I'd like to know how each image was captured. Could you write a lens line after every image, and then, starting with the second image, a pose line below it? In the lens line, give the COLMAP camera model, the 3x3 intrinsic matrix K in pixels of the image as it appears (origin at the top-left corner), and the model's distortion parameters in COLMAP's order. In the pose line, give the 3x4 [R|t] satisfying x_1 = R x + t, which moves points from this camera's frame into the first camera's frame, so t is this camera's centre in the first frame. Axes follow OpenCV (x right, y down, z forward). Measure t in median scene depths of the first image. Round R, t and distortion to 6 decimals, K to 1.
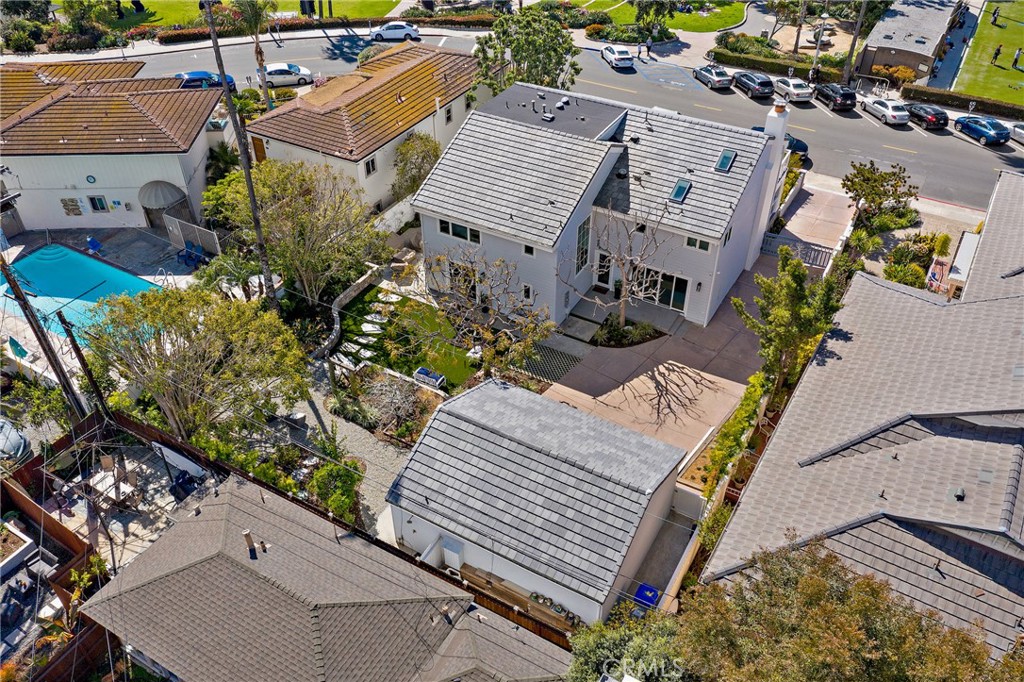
lens RADIAL K [[810.2, 0, 509.6], [0, 810.2, 340.9], [0, 0, 1]] dist [-0.000647, -0.001979]
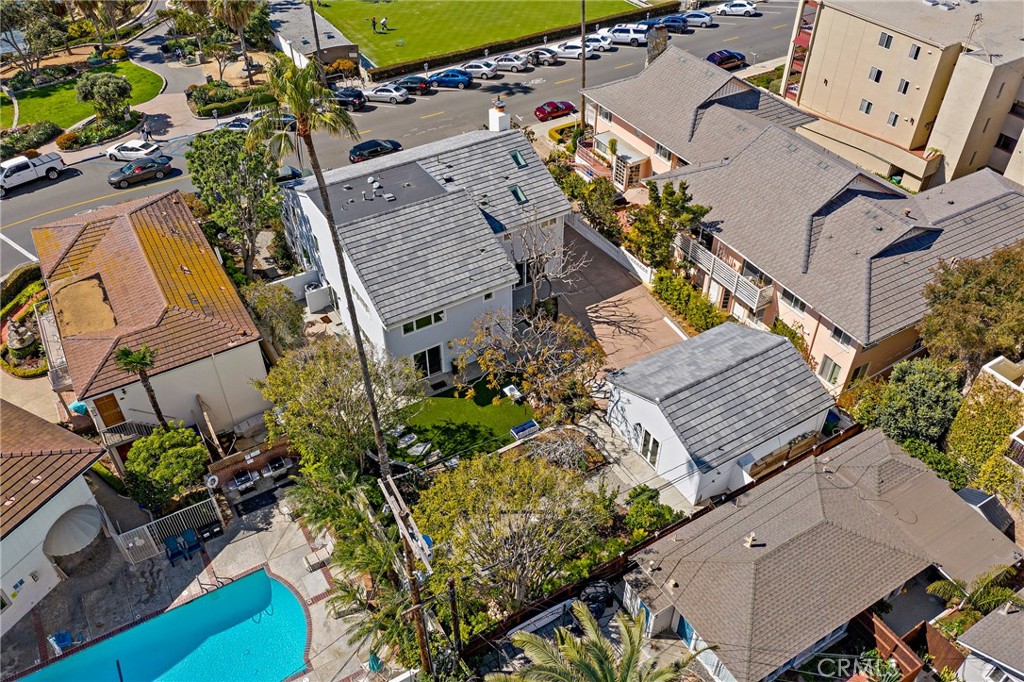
lens RADIAL K [[810.2, 0, 503.9], [0, 810.2, 337.3], [0, 0, 1]] dist [-0.000647, -0.001979]
pose [[0.488117, -0.562160, 0.667621, -0.474706], [0.556743, 0.789649, 0.257861, -0.217084], [-0.672145, 0.245827, 0.698419, 0.126962]]
